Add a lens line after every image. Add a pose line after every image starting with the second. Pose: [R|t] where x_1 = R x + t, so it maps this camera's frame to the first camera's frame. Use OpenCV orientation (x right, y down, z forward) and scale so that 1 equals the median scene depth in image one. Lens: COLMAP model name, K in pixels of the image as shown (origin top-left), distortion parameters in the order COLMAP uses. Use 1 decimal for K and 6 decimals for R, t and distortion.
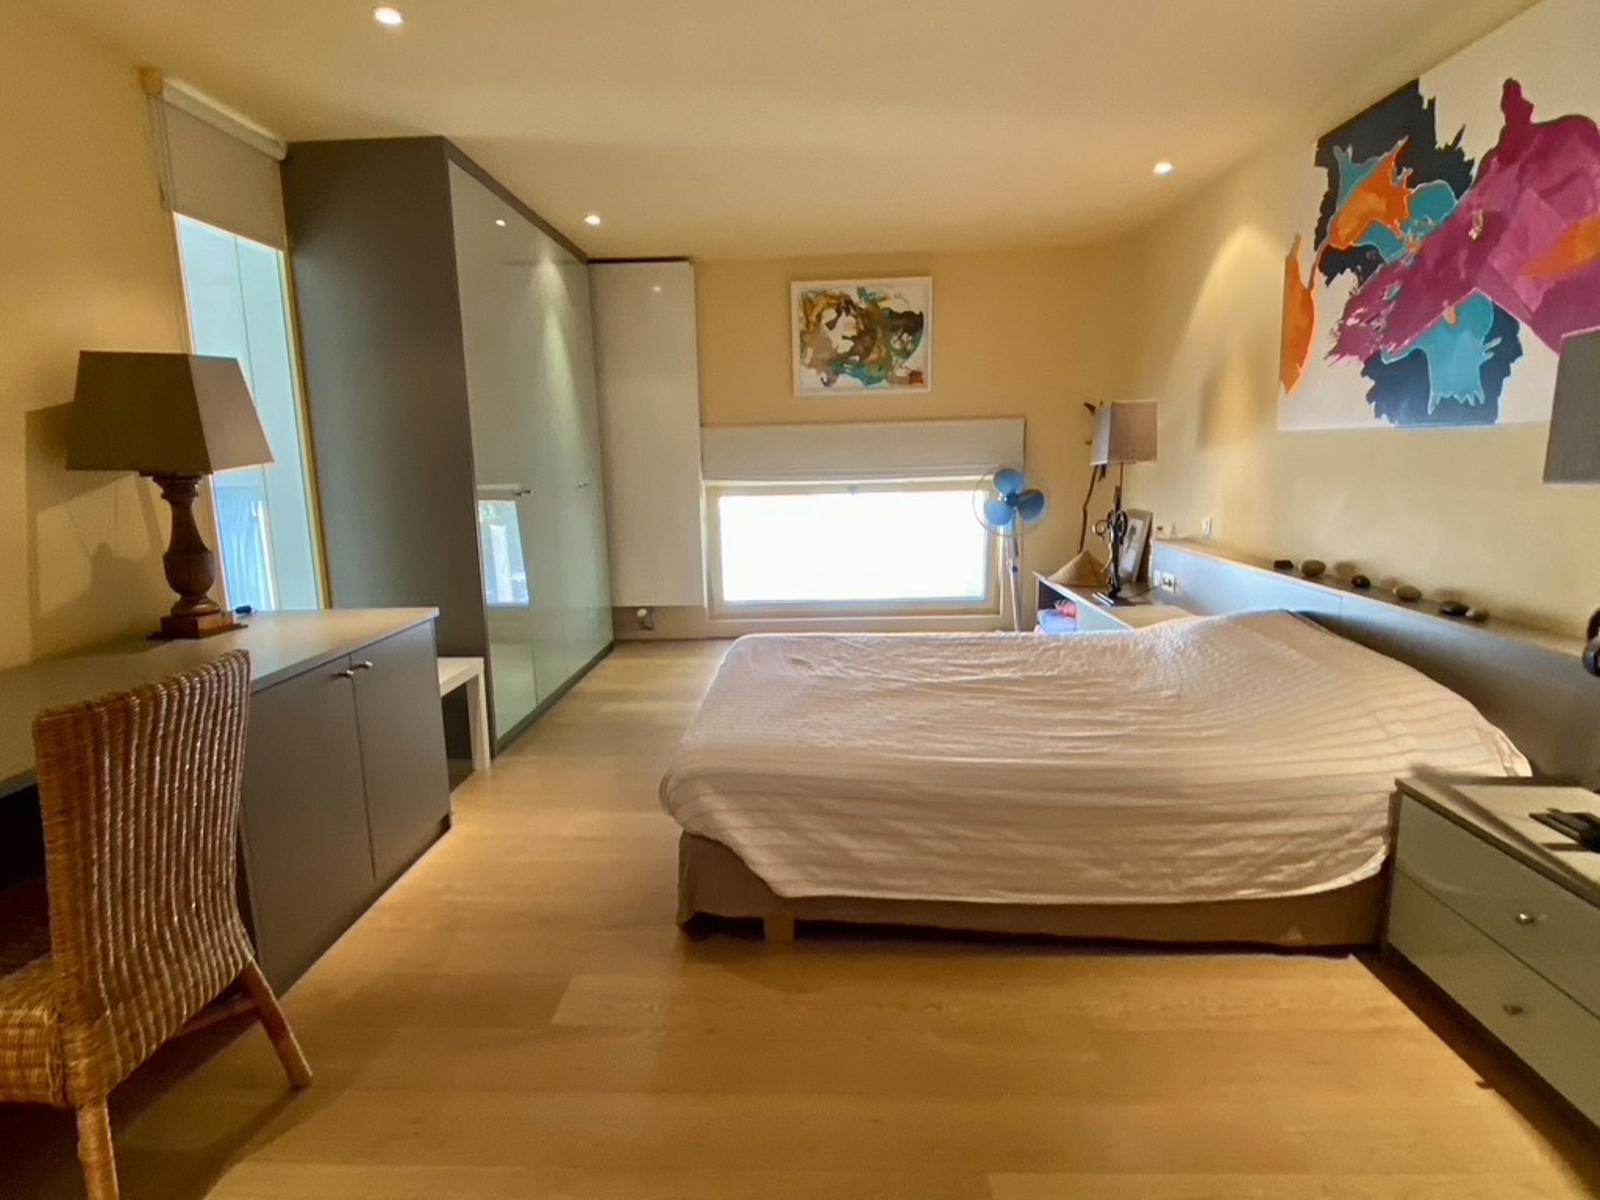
lens RADIAL K [[850.9, 0, 790.7], [0, 850.9, 604.3], [0, 0, 1]] dist [0.044990, -0.042528]
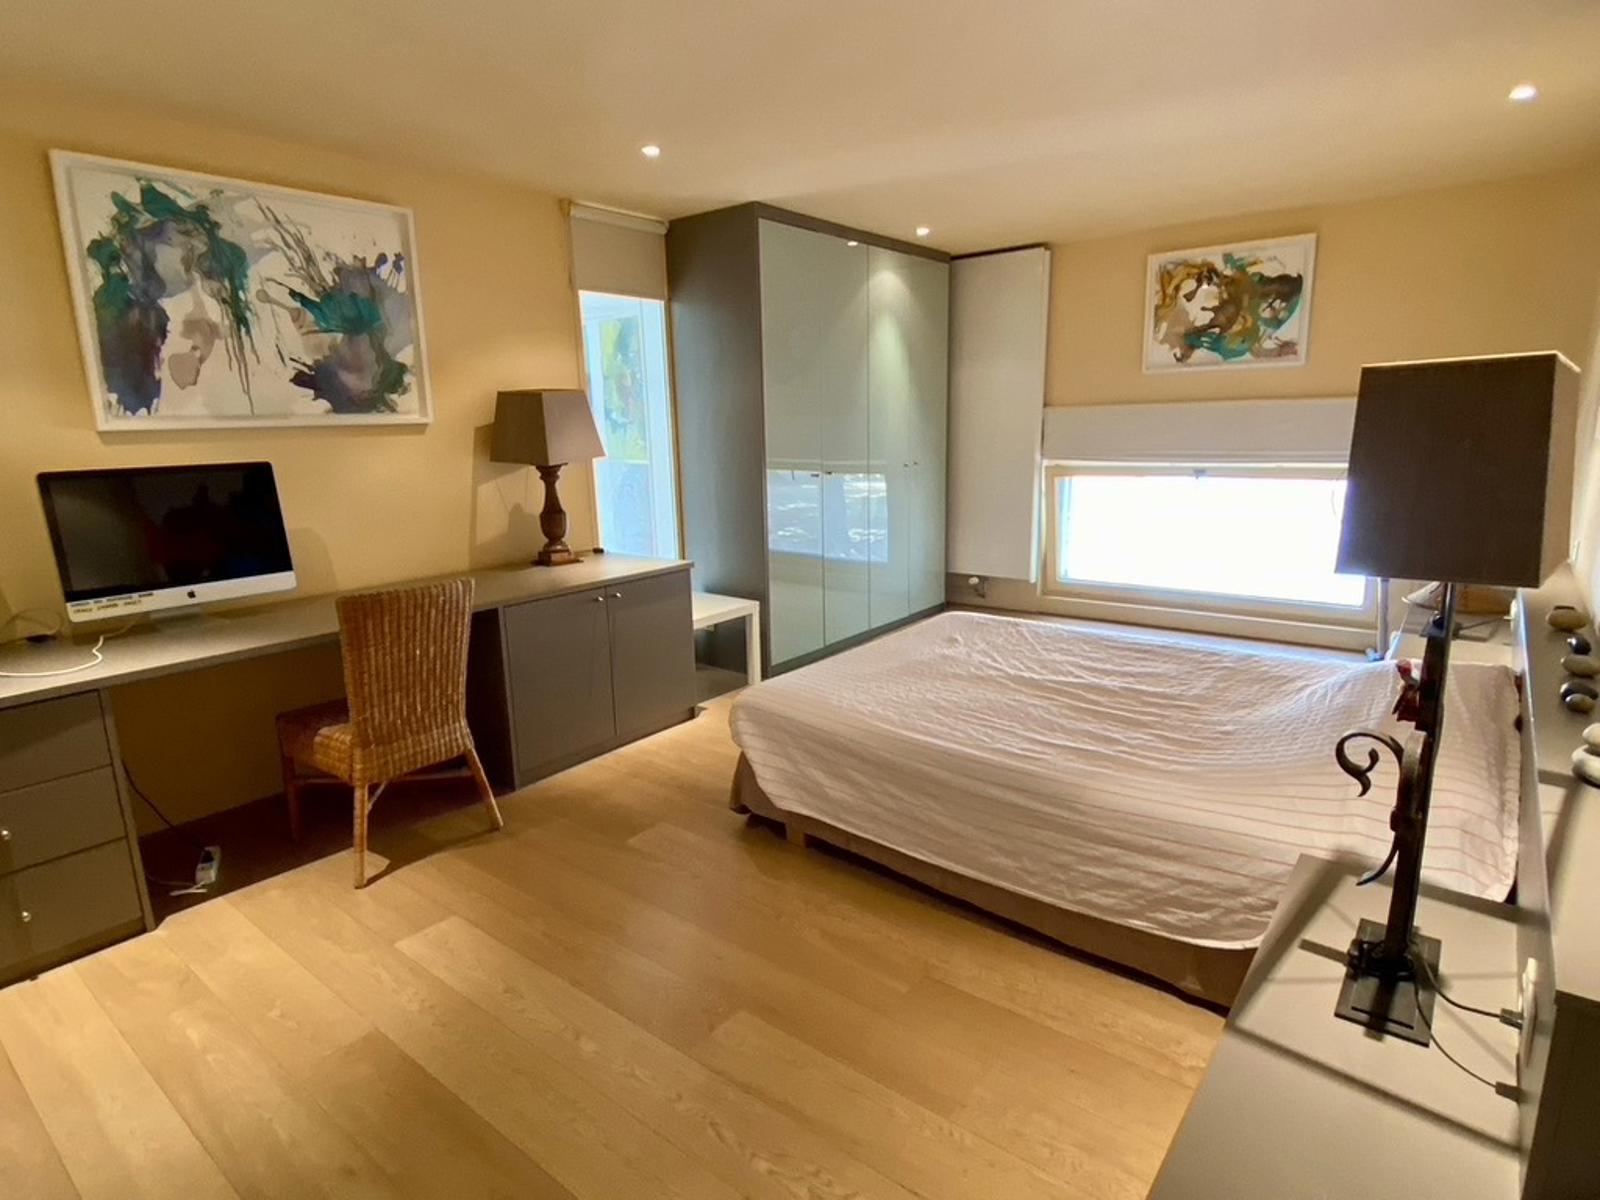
lens RADIAL K [[856.4, 0, 800.0], [0, 856.4, 600.0], [0, 0, 1]] dist [0.069878, -0.086472]
pose [[0.809633, 0.124946, -0.573483, 0.611990], [-0.095823, 0.992108, 0.080872, -0.071558], [0.579062, -0.010523, 0.815216, -0.049775]]
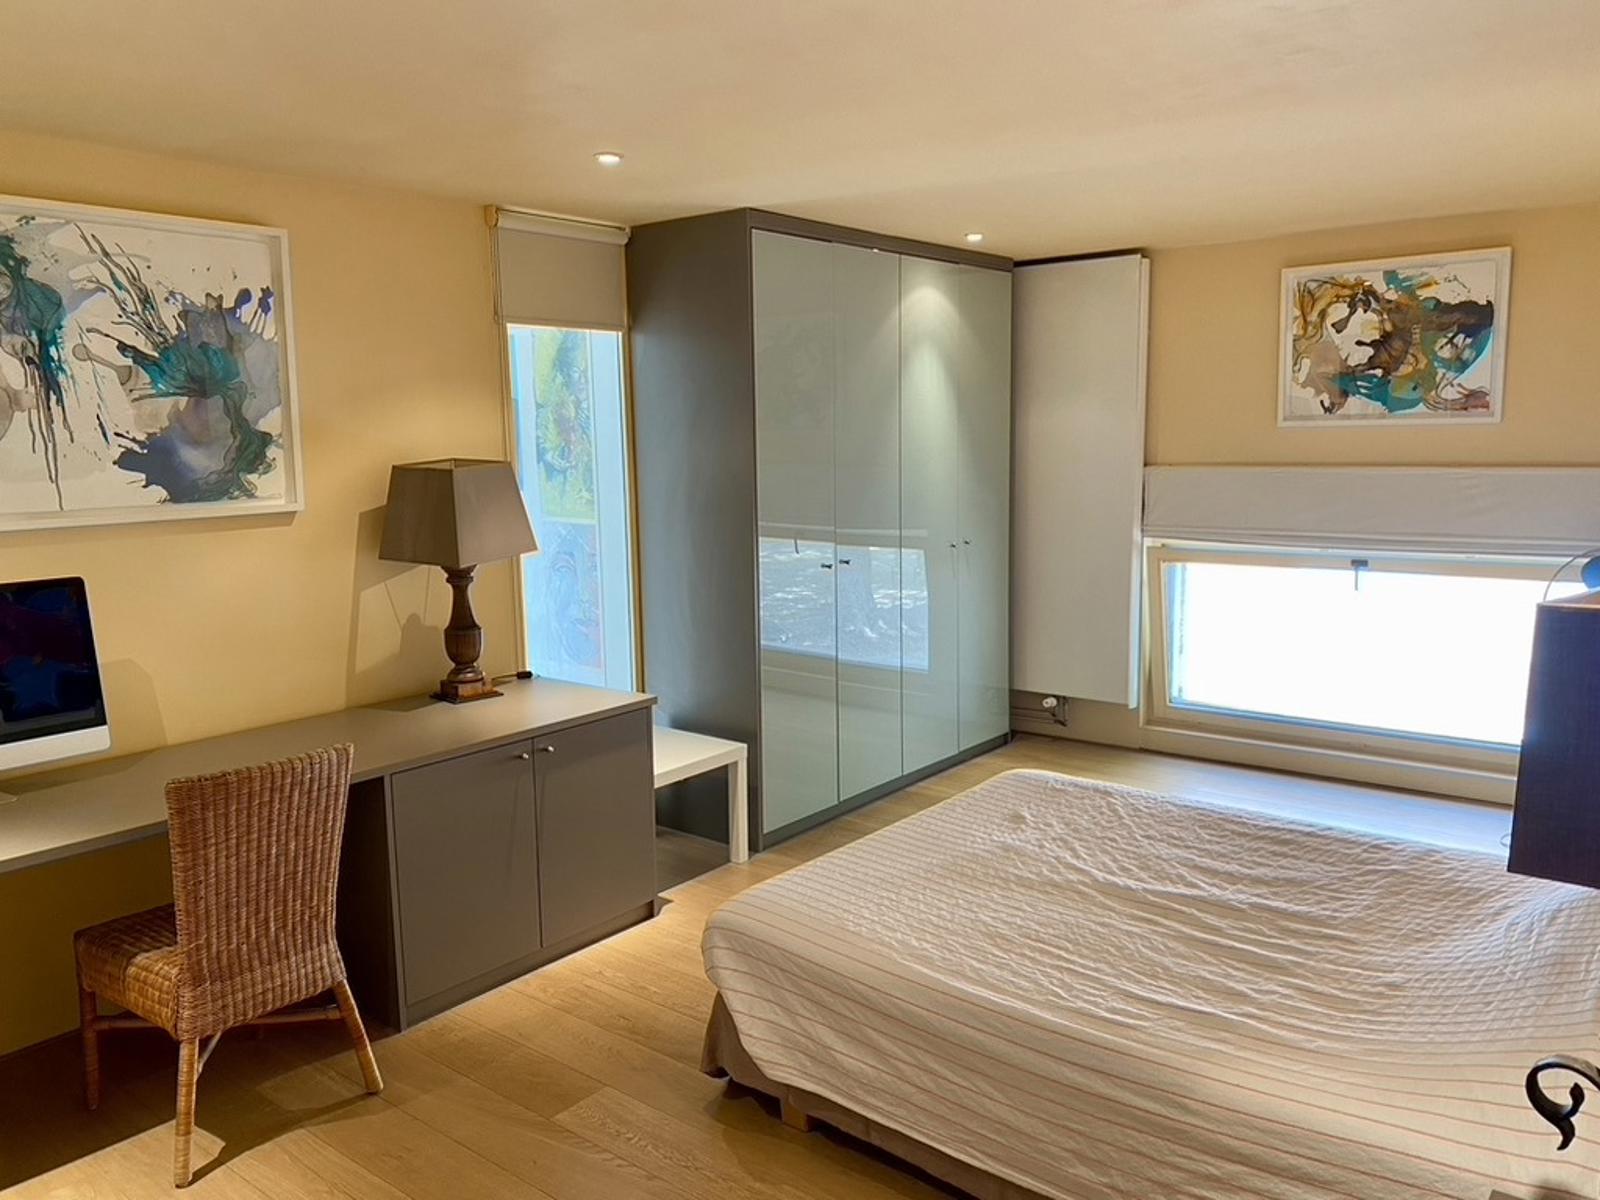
lens RADIAL K [[1219.3, 0, 801.8], [0, 1219.3, 603.8], [0, 0, 1]] dist [0.029142, -0.043645]
pose [[0.806165, 0.093608, -0.584239, 0.623338], [-0.103388, 0.994501, 0.016682, -0.164496], [0.582588, 0.046954, 0.811410, -0.075629]]
